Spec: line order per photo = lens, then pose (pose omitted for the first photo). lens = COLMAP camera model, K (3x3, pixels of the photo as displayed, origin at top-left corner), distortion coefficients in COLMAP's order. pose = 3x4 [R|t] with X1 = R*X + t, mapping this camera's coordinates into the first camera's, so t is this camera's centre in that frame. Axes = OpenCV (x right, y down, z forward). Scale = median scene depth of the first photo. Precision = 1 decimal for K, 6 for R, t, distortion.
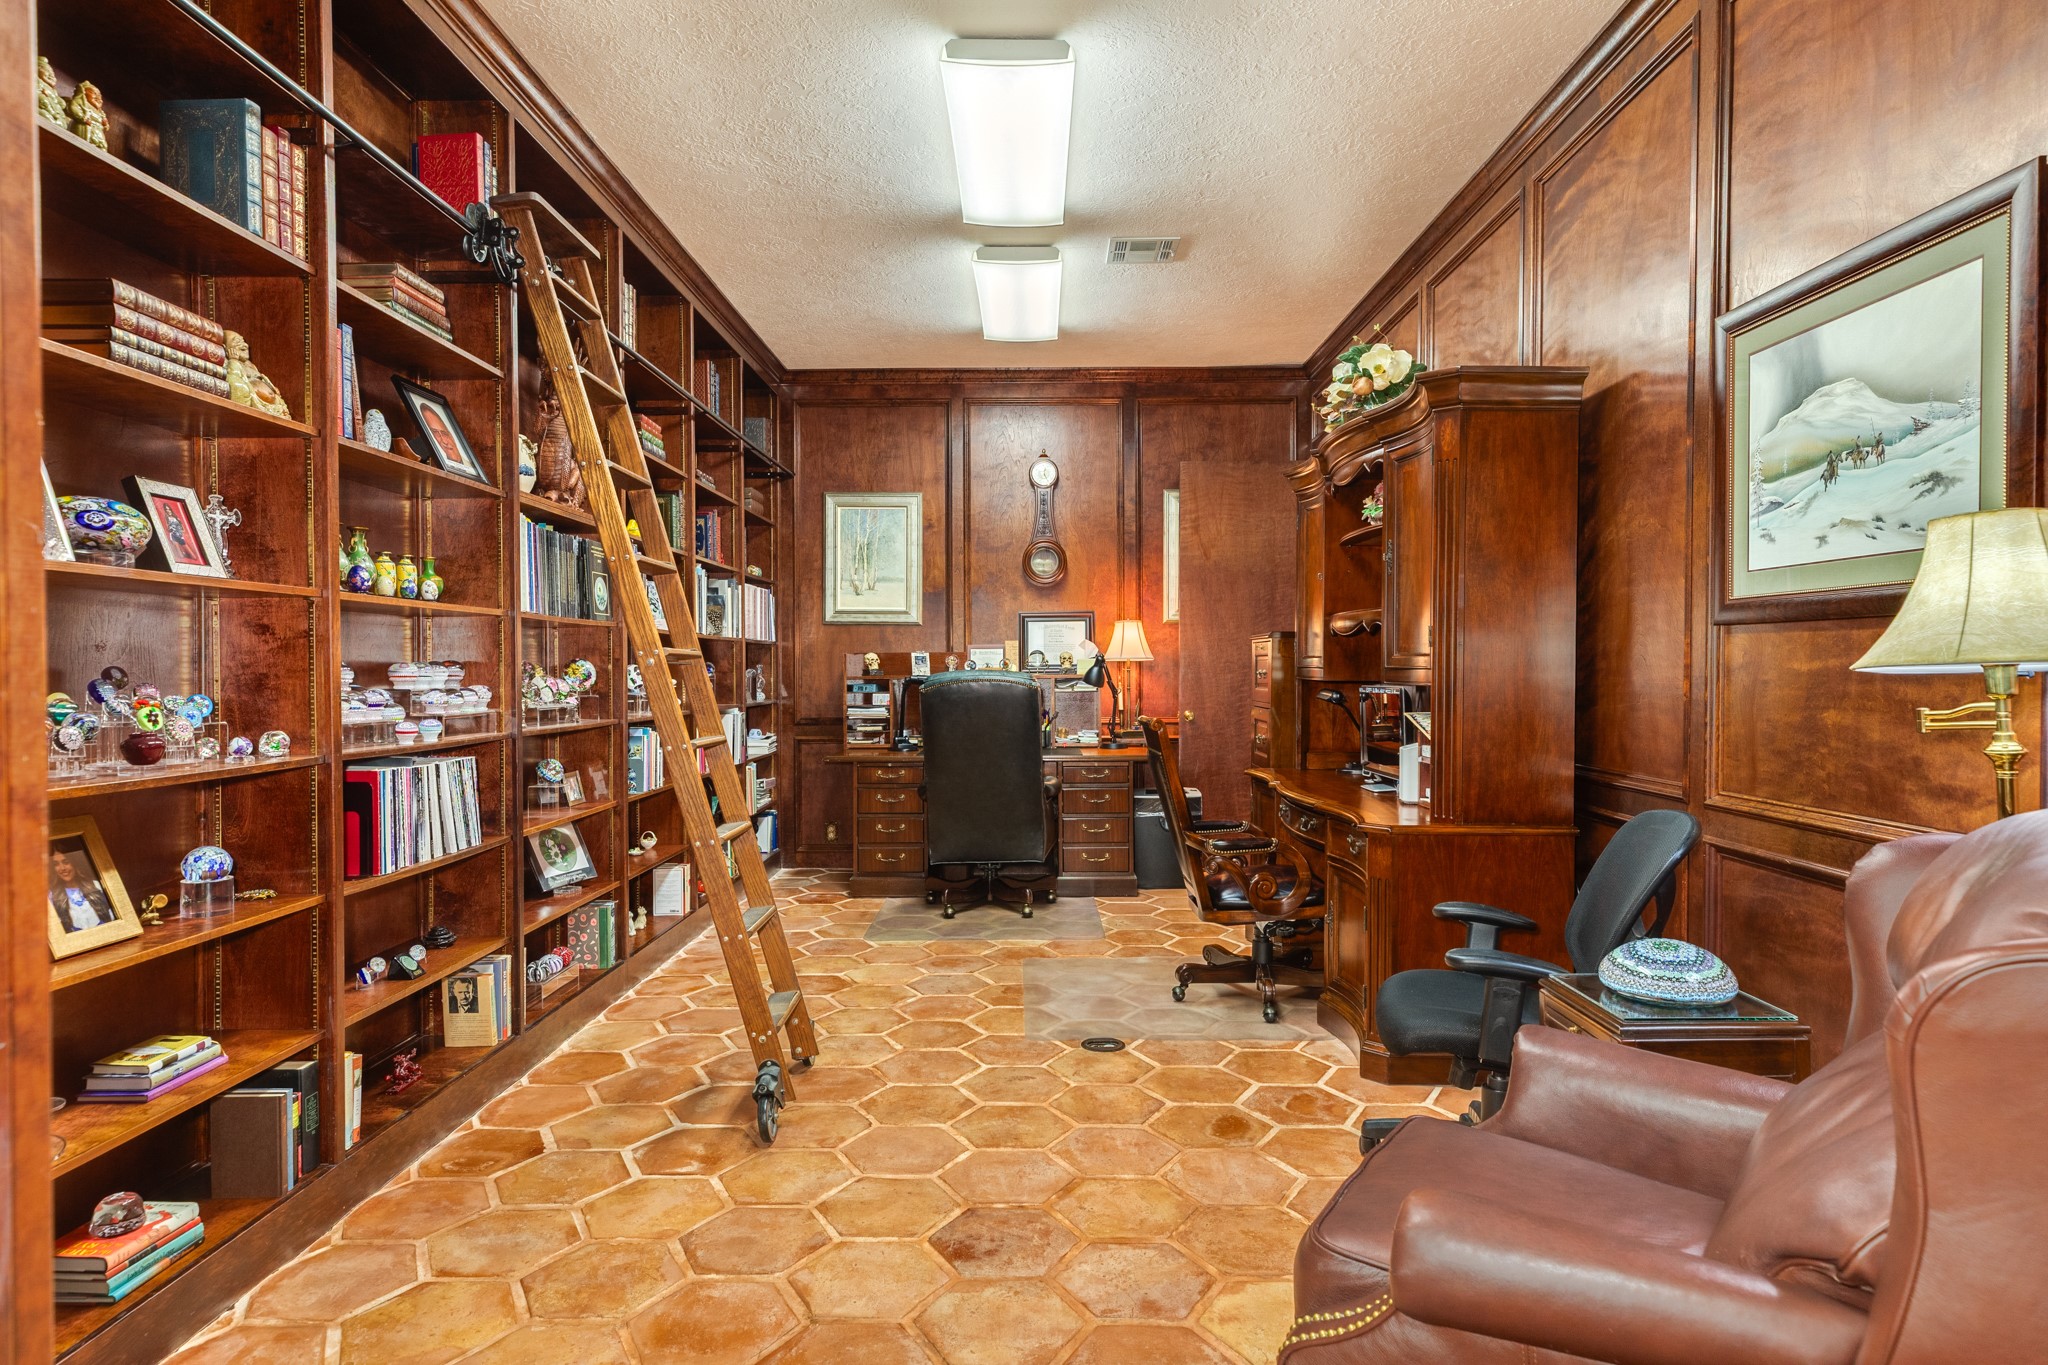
lens RADIAL K [[1133.8, 0, 1023.1], [0, 1133.8, 674.2], [0, 0, 1]] dist [0.006740, 0.000807]
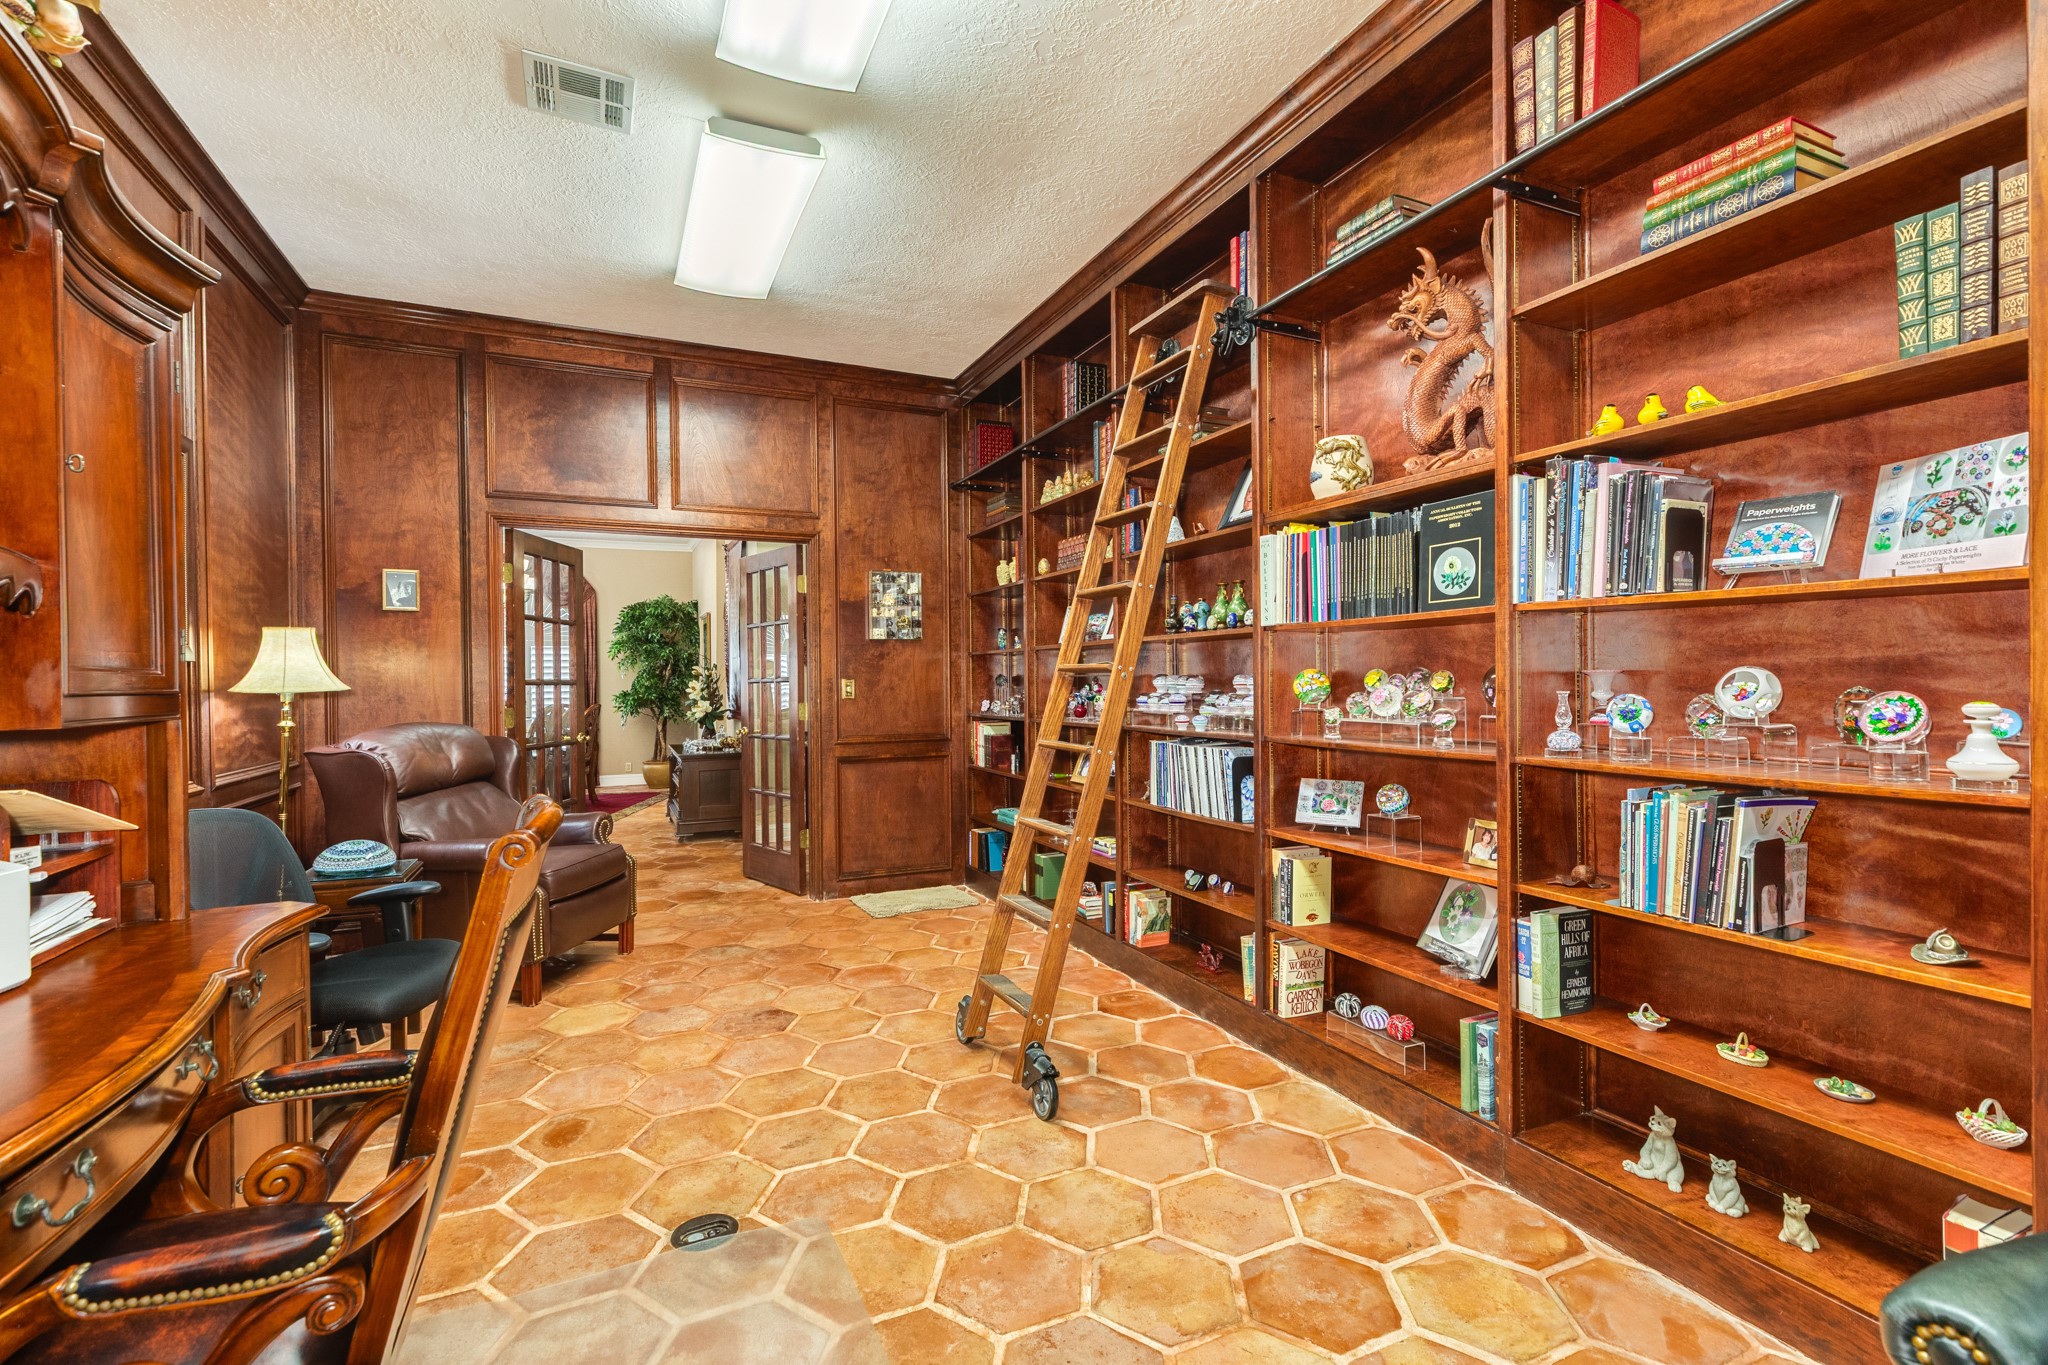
lens RADIAL K [[913.7, 0, 1013.3], [0, 913.7, 682.8], [0, 0, 1]] dist [0.004340, -0.000562]
pose [[-0.905828, 0.012995, -0.423447, 0.139403], [0.008935, 0.999893, 0.011572, -0.012513], [0.423552, 0.006699, -0.905847, 1.663105]]
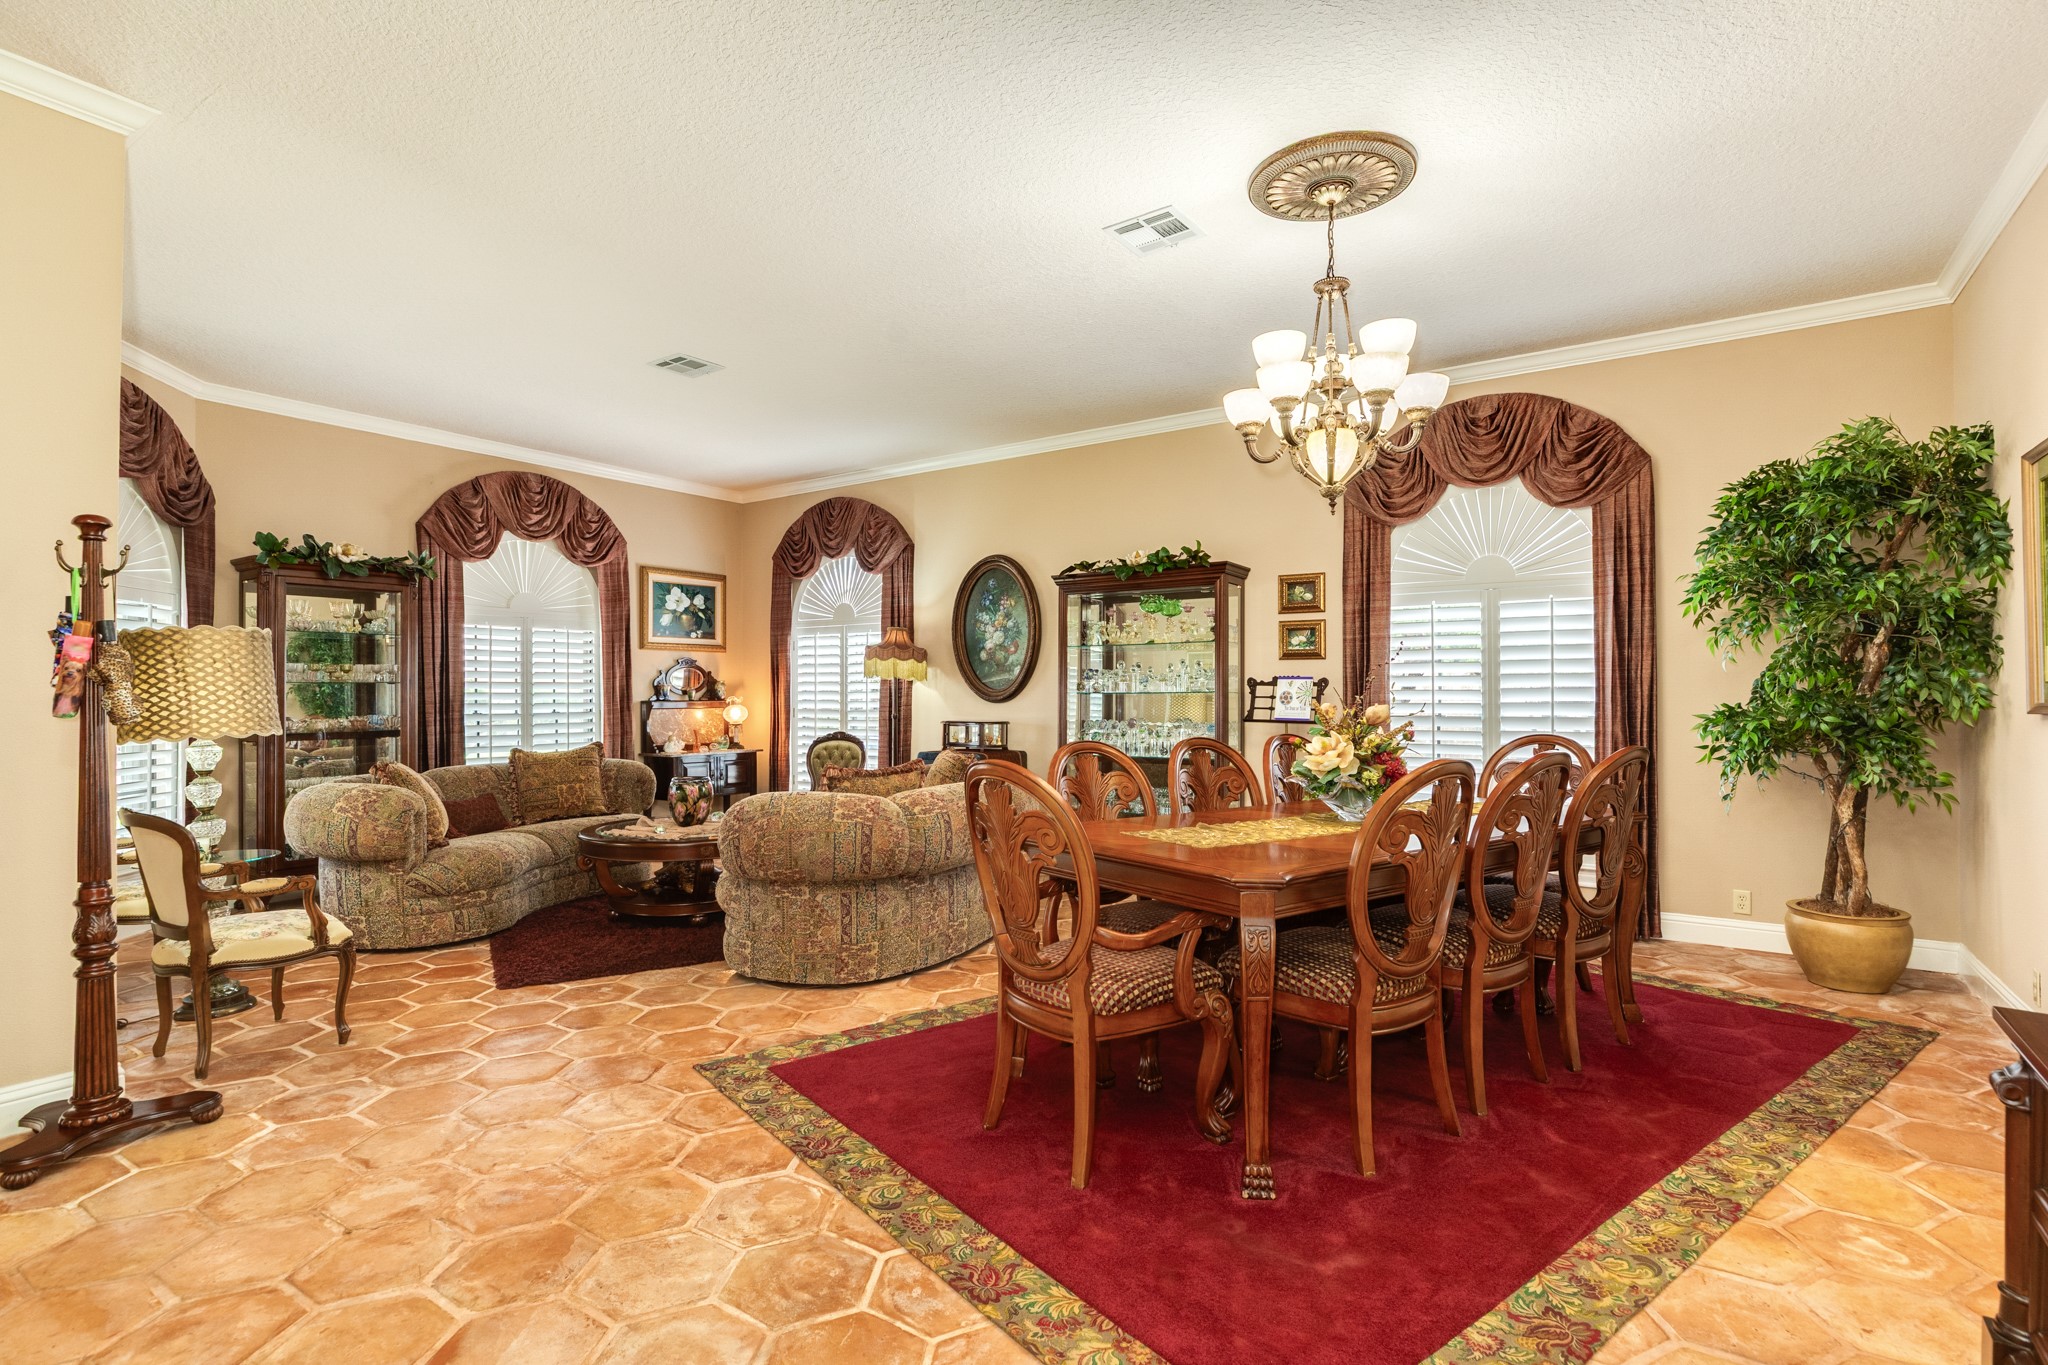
lens RADIAL K [[997.7, 0, 1025.5], [0, 997.7, 679.8], [0, 0, 1]] dist [-0.003391, 0.000660]
pose [[-0.827604, 0.010936, 0.561207, 0.052954], [0.009671, 0.999940, -0.005223, 0.005243], [-0.561230, 0.001105, -0.827659, -0.130382]]
